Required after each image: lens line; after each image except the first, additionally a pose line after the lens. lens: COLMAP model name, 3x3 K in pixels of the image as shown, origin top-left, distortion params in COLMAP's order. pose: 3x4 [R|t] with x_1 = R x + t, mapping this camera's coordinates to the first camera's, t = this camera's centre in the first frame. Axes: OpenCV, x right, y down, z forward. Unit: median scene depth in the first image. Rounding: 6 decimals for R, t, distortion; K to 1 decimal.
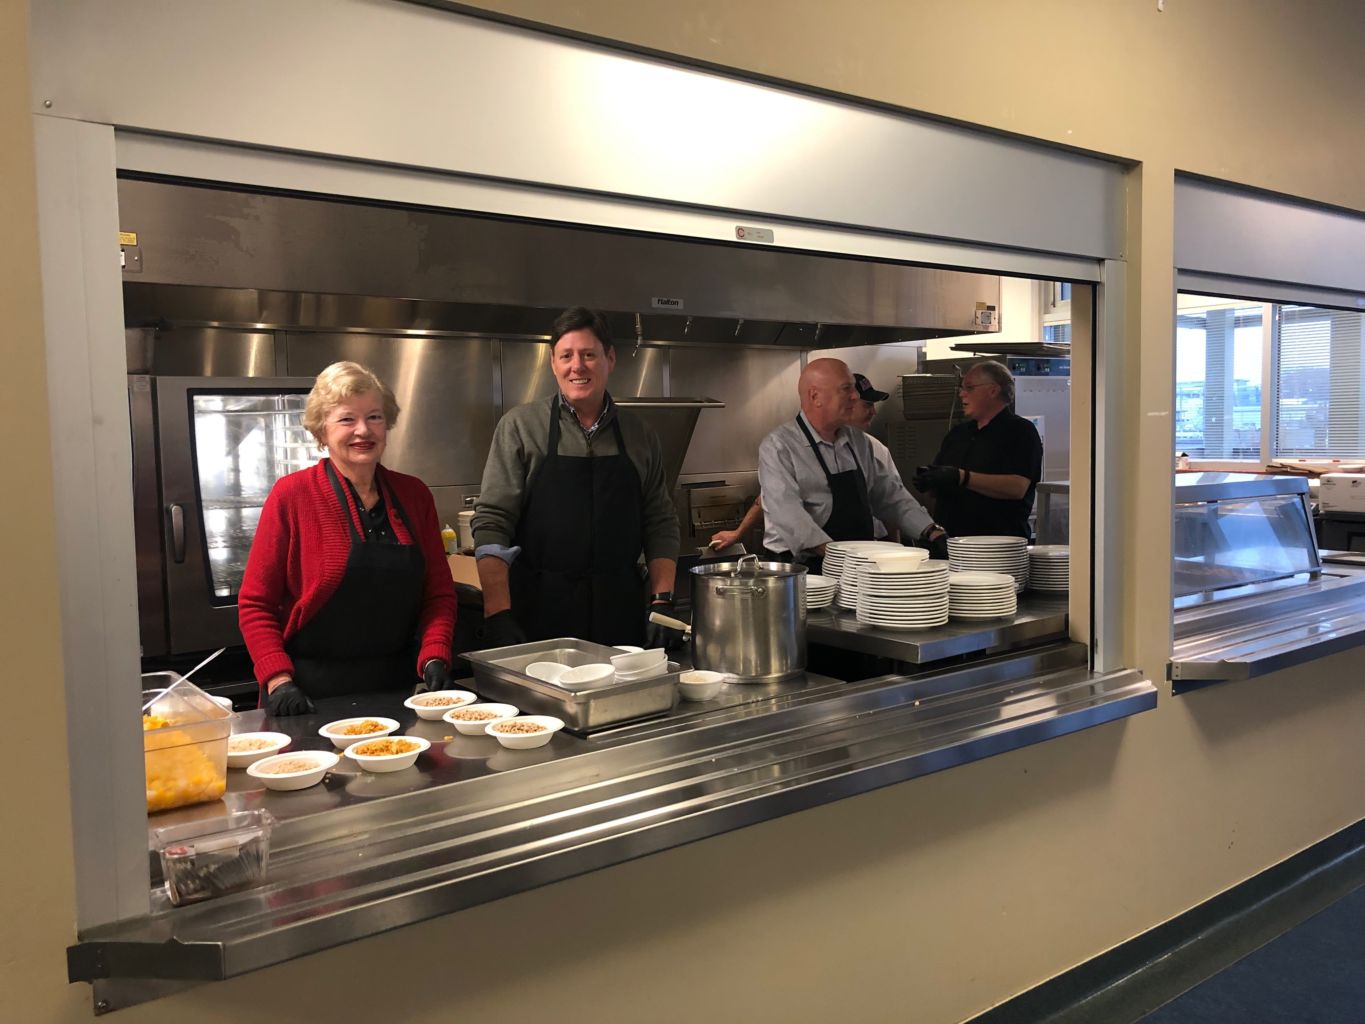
lens RADIAL K [[1155.6, 0, 682.5], [0, 1155.6, 512.0], [0, 0, 1]] dist [0.000175, 0.010488]
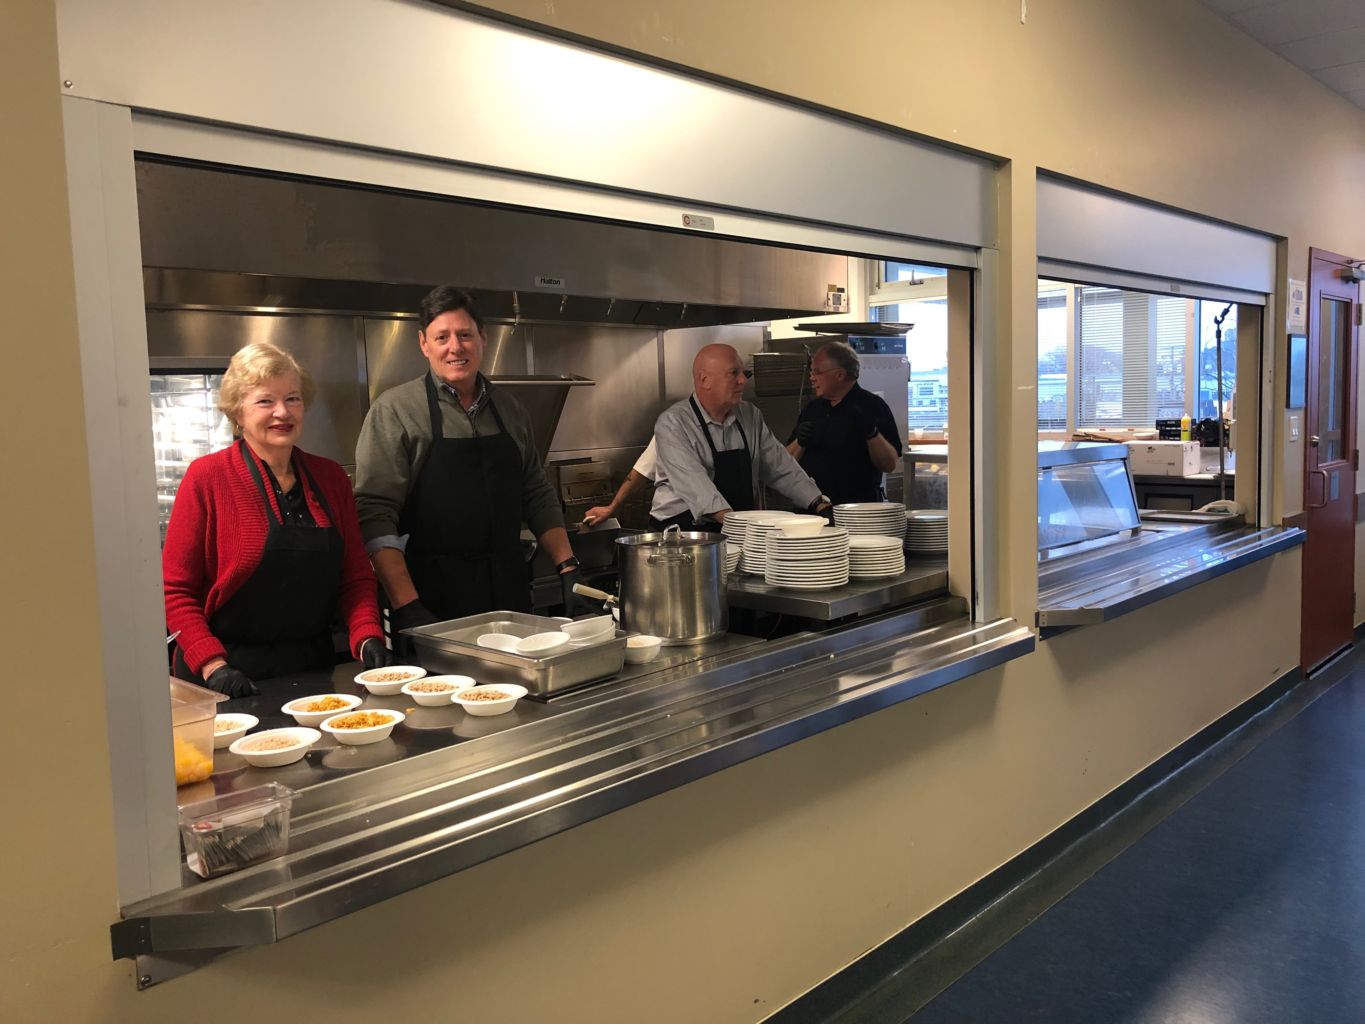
lens RADIAL K [[1155.6, 0, 682.5], [0, 1155.6, 512.0], [0, 0, 1]] dist [0.000175, 0.010488]
pose [[0.985006, -0.027993, 0.170236, -0.107217], [0.025011, 0.999494, 0.019636, 0.004455], [-0.170700, -0.015084, 0.985208, -0.039702]]
